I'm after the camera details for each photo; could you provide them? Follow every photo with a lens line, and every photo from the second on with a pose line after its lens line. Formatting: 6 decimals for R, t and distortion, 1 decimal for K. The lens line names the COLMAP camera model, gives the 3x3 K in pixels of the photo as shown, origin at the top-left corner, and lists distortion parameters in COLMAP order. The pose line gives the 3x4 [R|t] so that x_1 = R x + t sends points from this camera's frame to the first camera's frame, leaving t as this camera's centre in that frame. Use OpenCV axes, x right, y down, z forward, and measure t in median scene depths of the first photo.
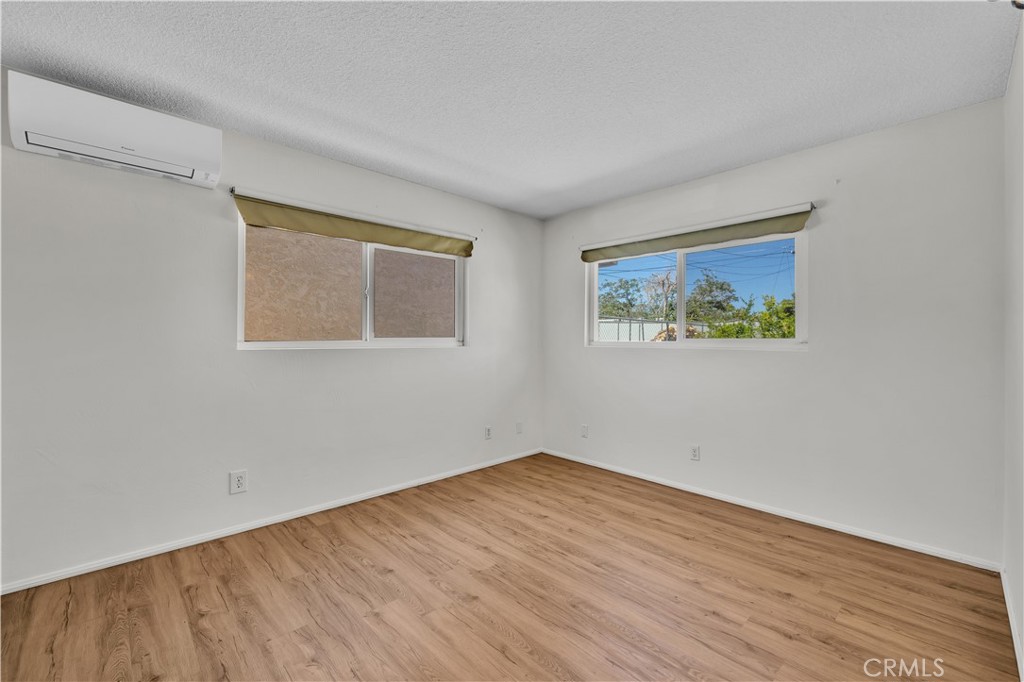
lens RADIAL K [[427.7, 0, 508.6], [0, 427.7, 337.6], [0, 0, 1]] dist [-0.000787, 0.000557]
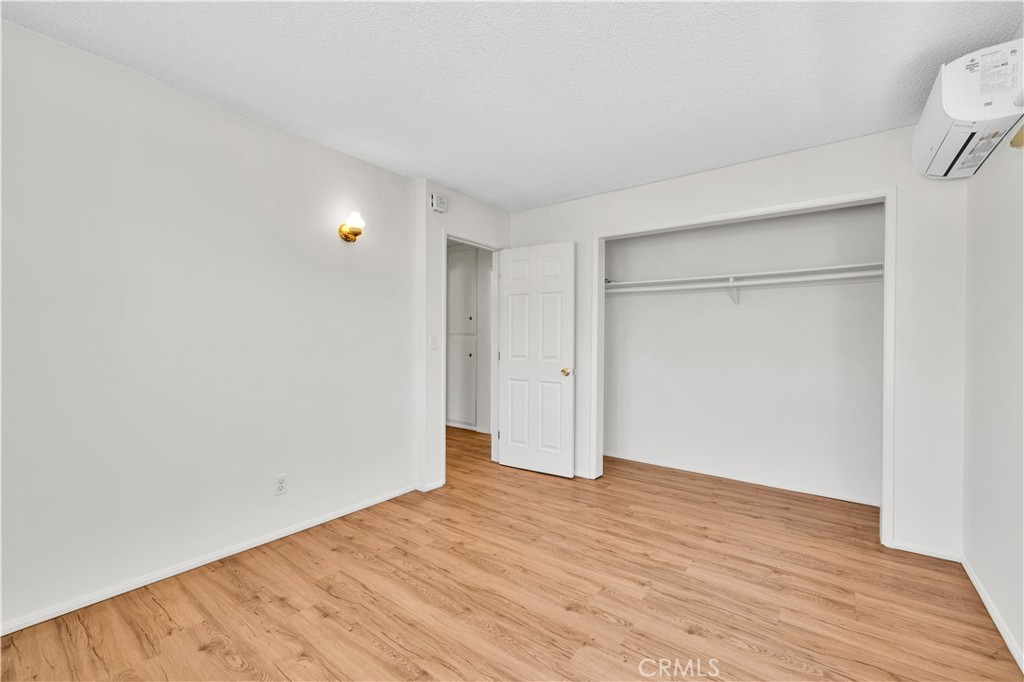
lens RADIAL K [[427.7, 0, 505.8], [0, 427.7, 339.7], [0, 0, 1]] dist [-0.000787, 0.000557]
pose [[-0.988222, -0.012780, -0.152493, 0.176247], [-0.012961, 0.999916, 0.000193, 0.000723], [0.152478, 0.002167, -0.988305, 1.560654]]
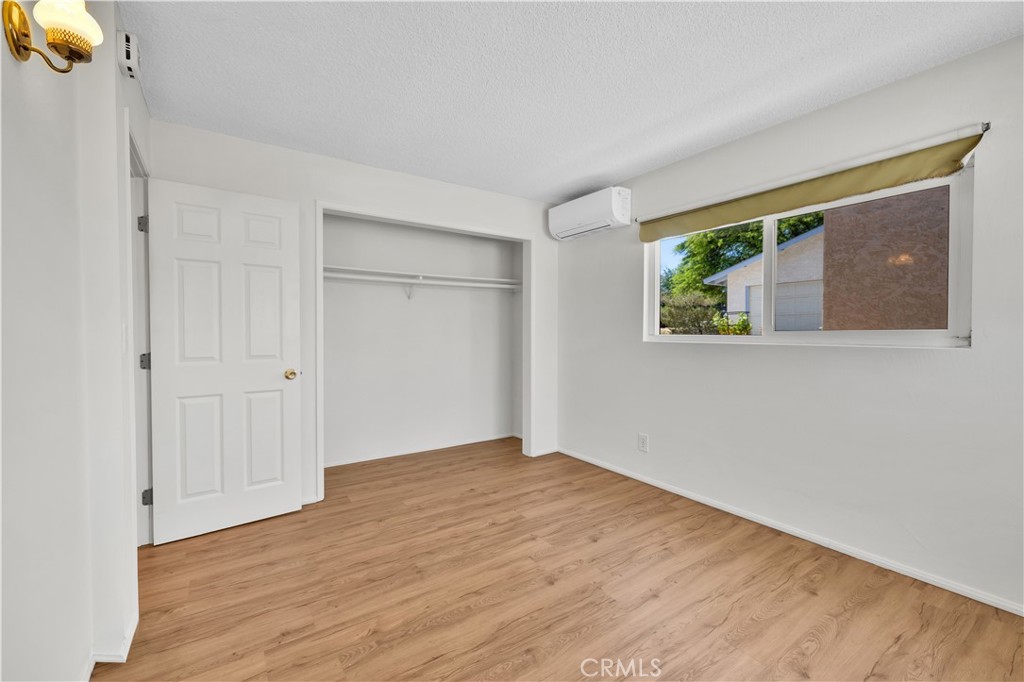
lens RADIAL K [[427.7, 0, 506.6], [0, 427.7, 338.9], [0, 0, 1]] dist [-0.000787, 0.000557]
pose [[-0.164637, 0.012017, -0.986281, 0.767492], [0.002083, 0.999928, 0.011835, 0.004873], [0.986352, -0.000106, -0.164651, 0.857941]]
